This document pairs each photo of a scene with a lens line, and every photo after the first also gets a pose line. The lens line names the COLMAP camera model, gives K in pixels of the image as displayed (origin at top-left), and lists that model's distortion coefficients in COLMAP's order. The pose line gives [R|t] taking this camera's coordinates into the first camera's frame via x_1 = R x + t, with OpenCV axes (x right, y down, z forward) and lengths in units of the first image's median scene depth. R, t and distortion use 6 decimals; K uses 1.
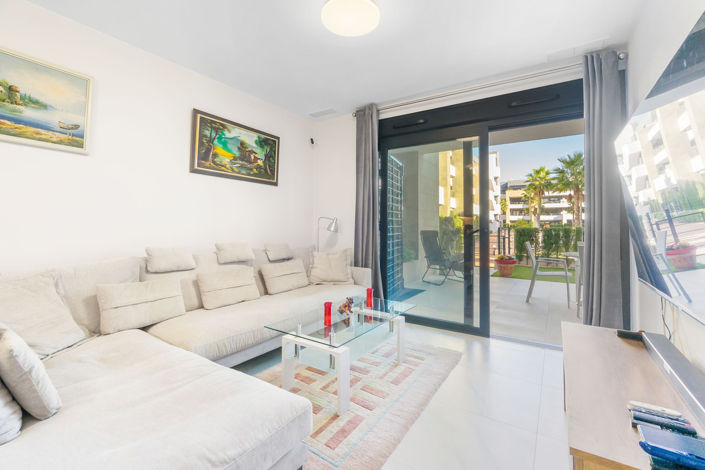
lens RADIAL K [[309.3, 0, 353.3], [0, 309.3, 214.1], [0, 0, 1]] dist [-0.003765, -0.000229]
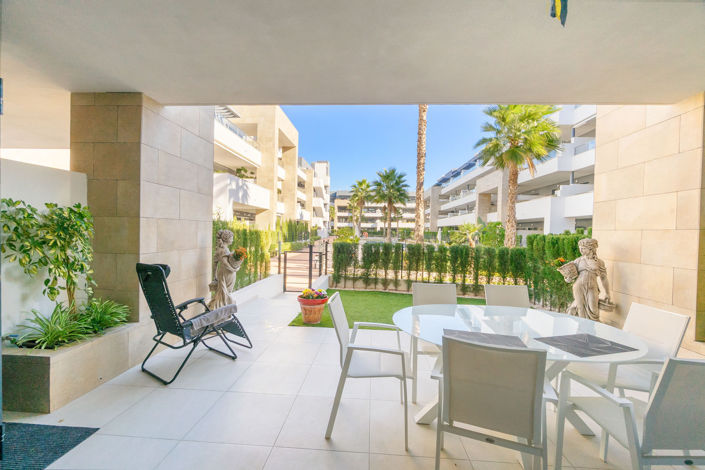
lens RADIAL K [[305.4, 0, 352.8], [0, 305.4, 231.0], [0, 0, 1]] dist [-0.002038, -0.000145]
pose [[0.868456, 0.015044, 0.495538, 0.479946], [-0.035373, 0.998872, 0.031668, -0.035447], [-0.494503, -0.045031, 0.868009, 0.792202]]
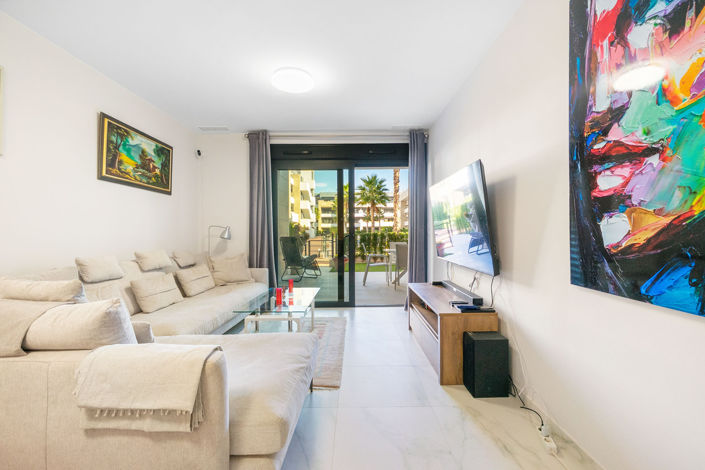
lens RADIAL K [[305.4, 0, 352.8], [0, 305.4, 231.0], [0, 0, 1]] dist [-0.002038, -0.000145]
pose [[0.838048, -0.008914, 0.545523, -0.307770], [-0.008130, 0.999552, 0.028822, -0.006988], [-0.545536, -0.028589, 0.837600, -0.179196]]
